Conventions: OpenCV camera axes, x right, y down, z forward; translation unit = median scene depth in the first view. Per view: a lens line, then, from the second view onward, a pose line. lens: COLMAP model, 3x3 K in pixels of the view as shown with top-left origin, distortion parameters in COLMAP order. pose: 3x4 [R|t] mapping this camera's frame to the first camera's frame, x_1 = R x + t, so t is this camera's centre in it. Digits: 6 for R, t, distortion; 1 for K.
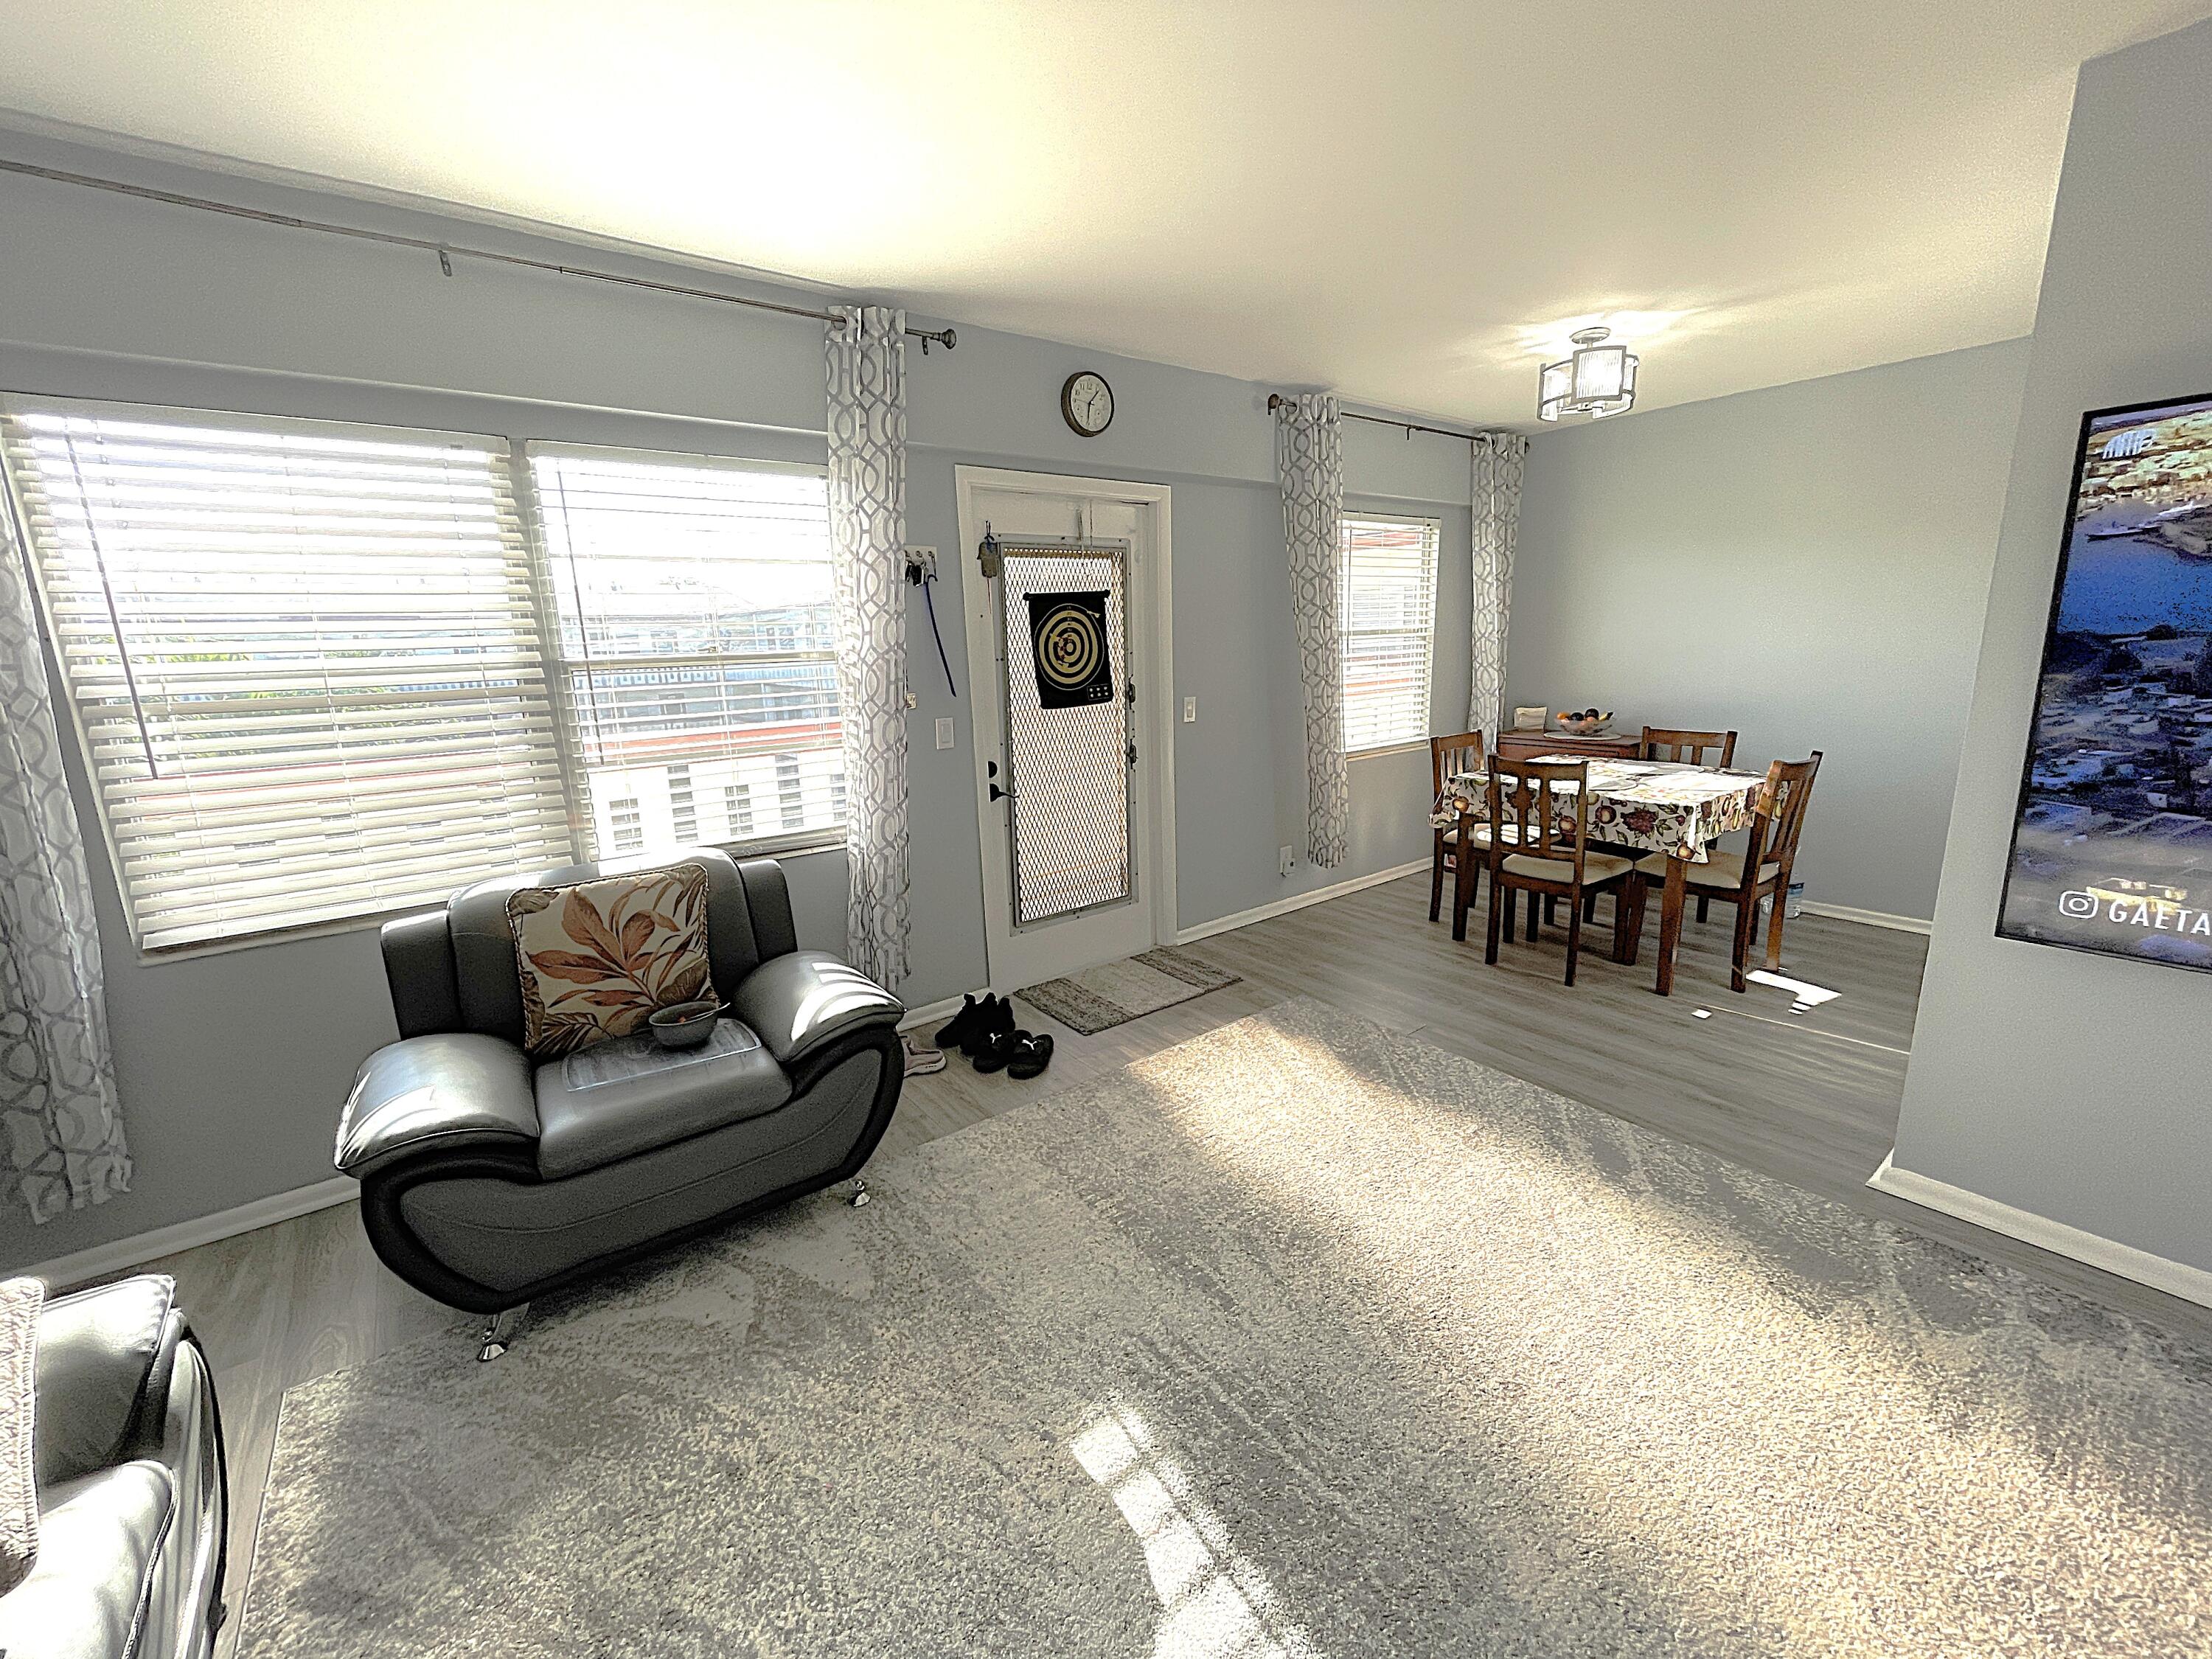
lens RADIAL K [[896.9, 0, 1106.0], [0, 896.9, 829.5], [0, 0, 1]] dist [0.000098, -0.000107]
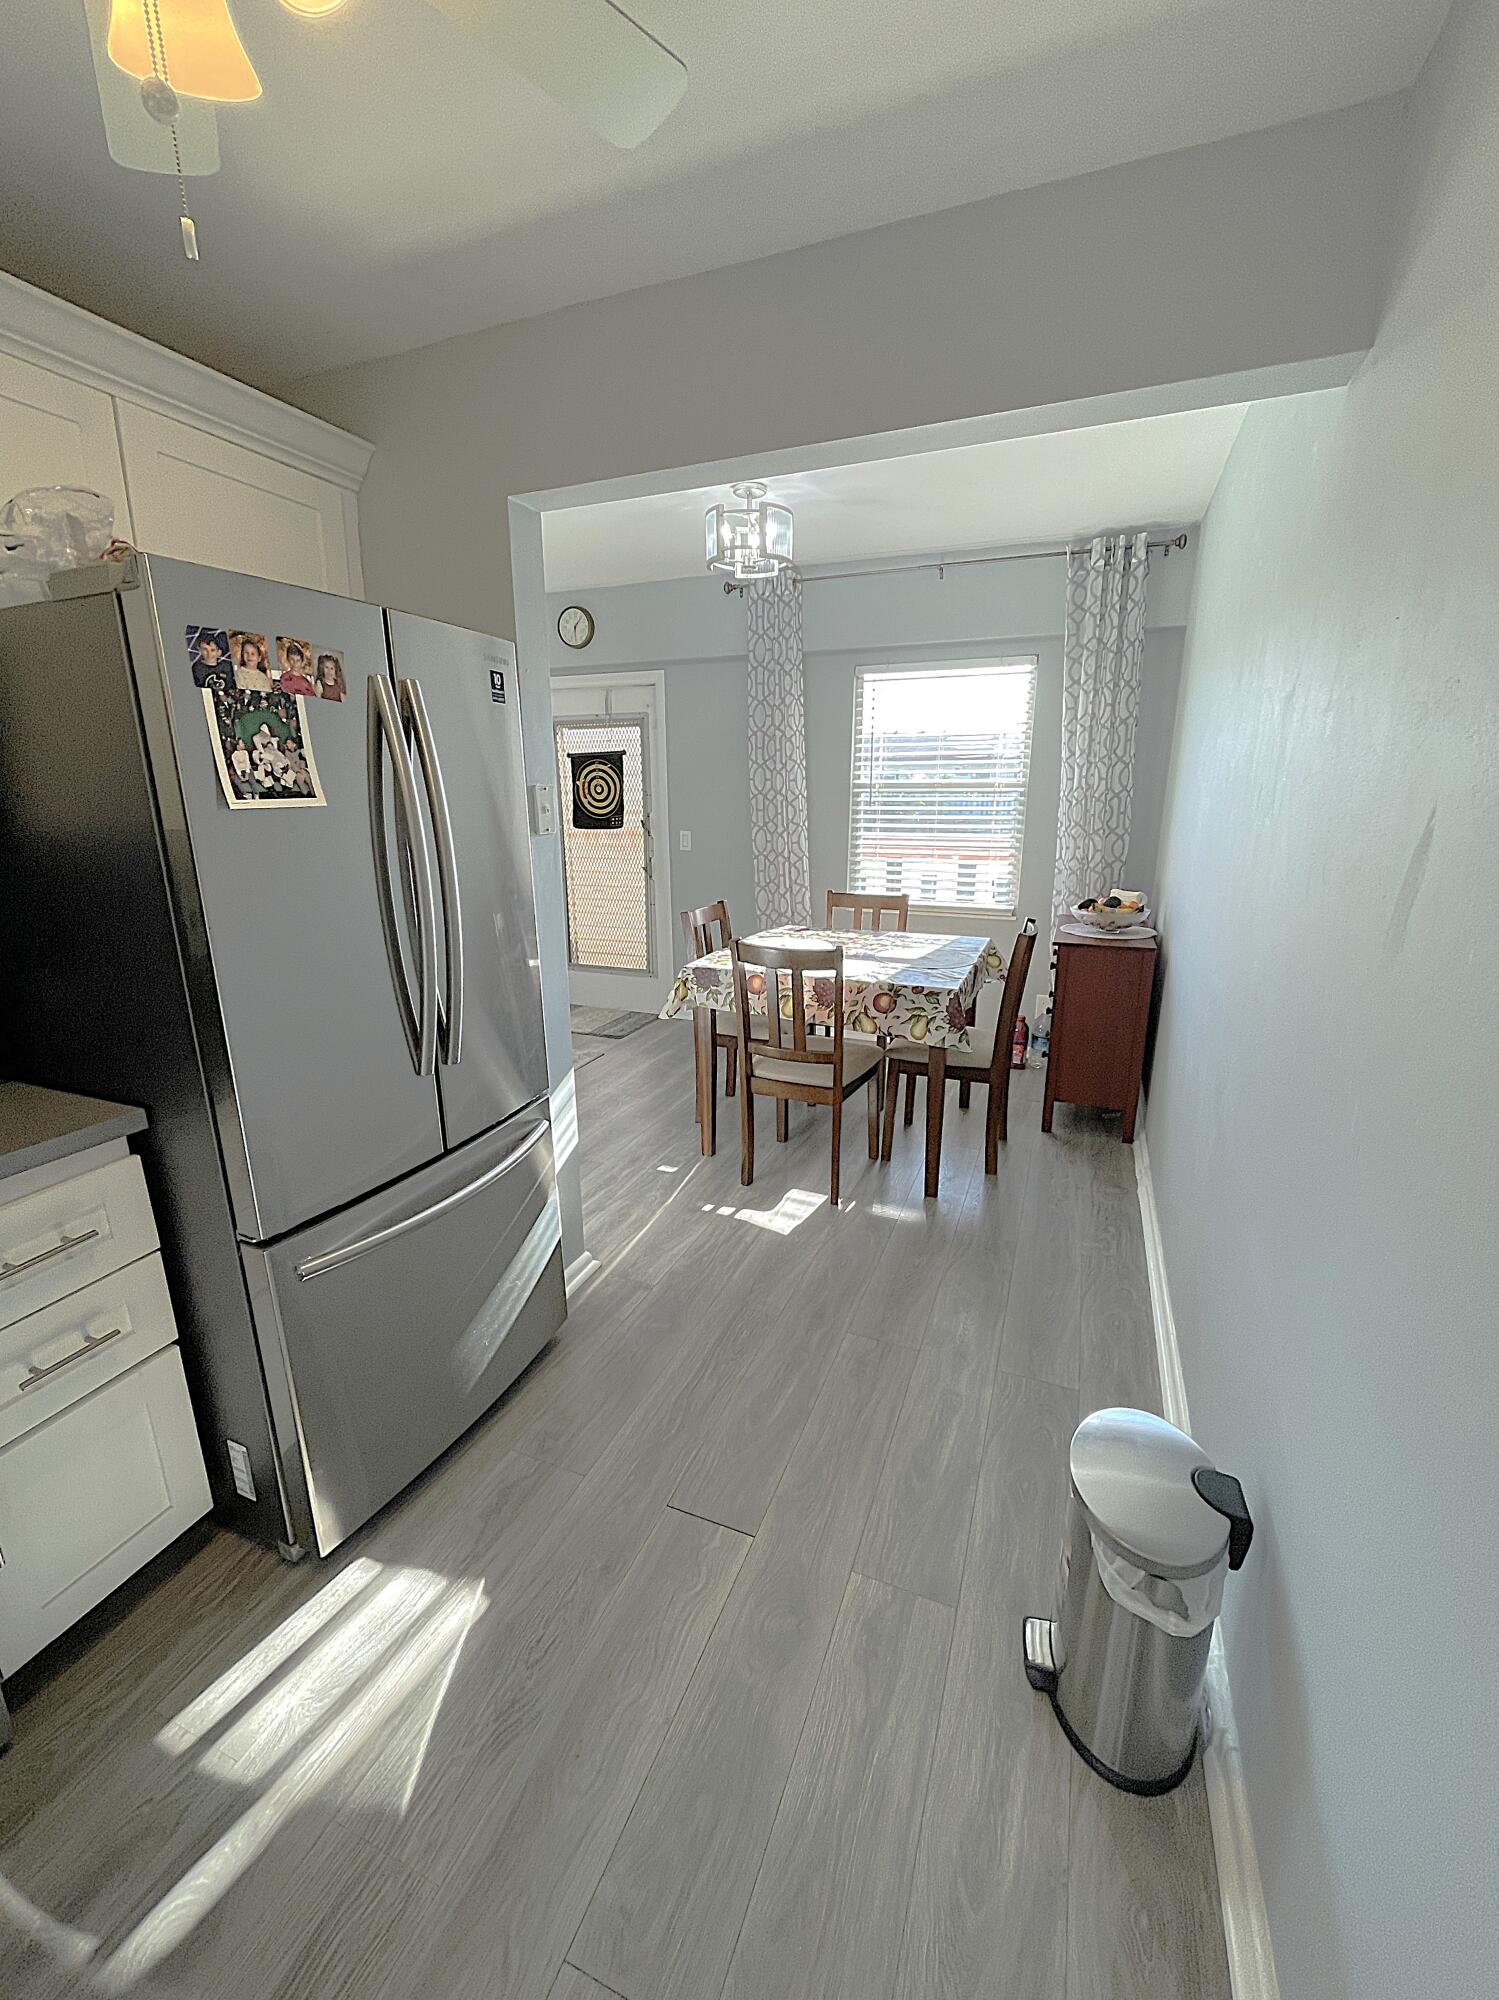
lens RADIAL K [[810.9, 0, 749.5], [0, 810.9, 1000.0], [0, 0, 1]] dist [0.000098, -0.000107]
pose [[0.504766, 0.246804, -0.827224, 1.371093], [-0.197136, 0.965894, 0.167886, -0.147919], [0.840445, 0.078333, 0.536205, 0.540973]]
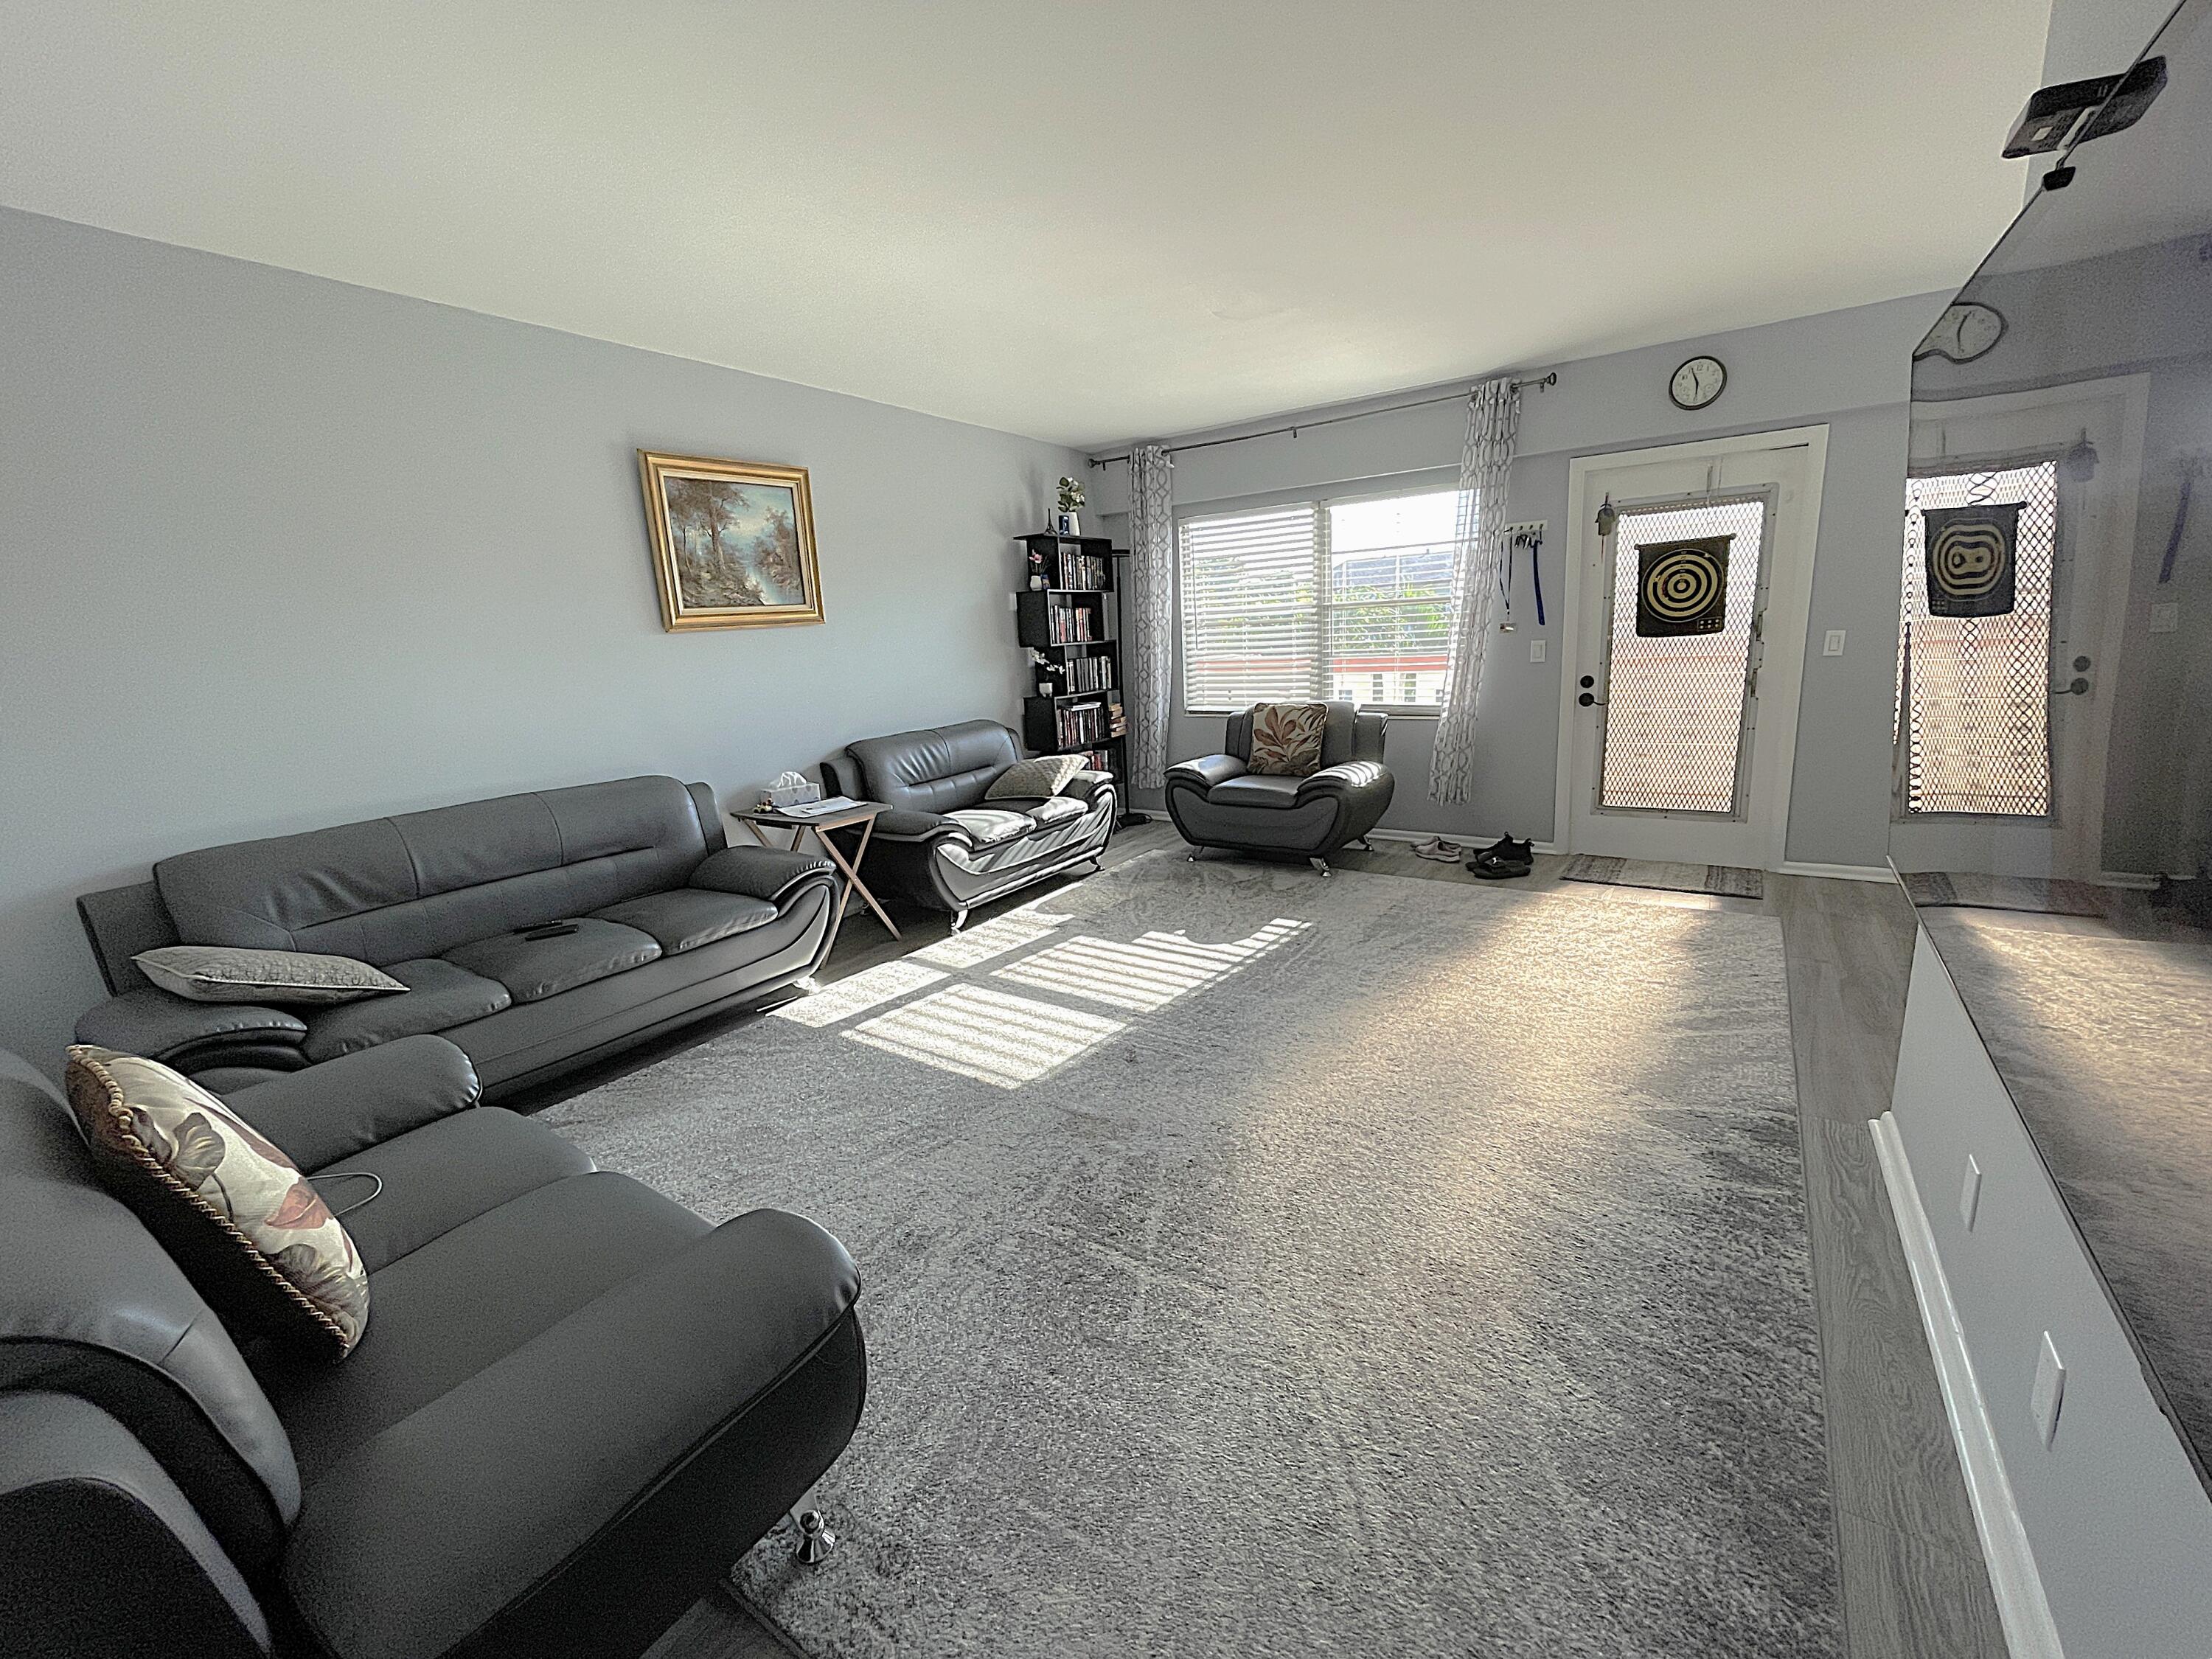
lens RADIAL K [[906.6, 0, 1101.2], [0, 906.6, 833.0], [0, 0, 1]] dist [-0.000764, -0.000157]
pose [[0.313664, 0.219536, -0.923807, 0.959757], [-0.158926, 0.971319, 0.176866, 0.028276], [0.936139, 0.091341, 0.339558, -0.114363]]
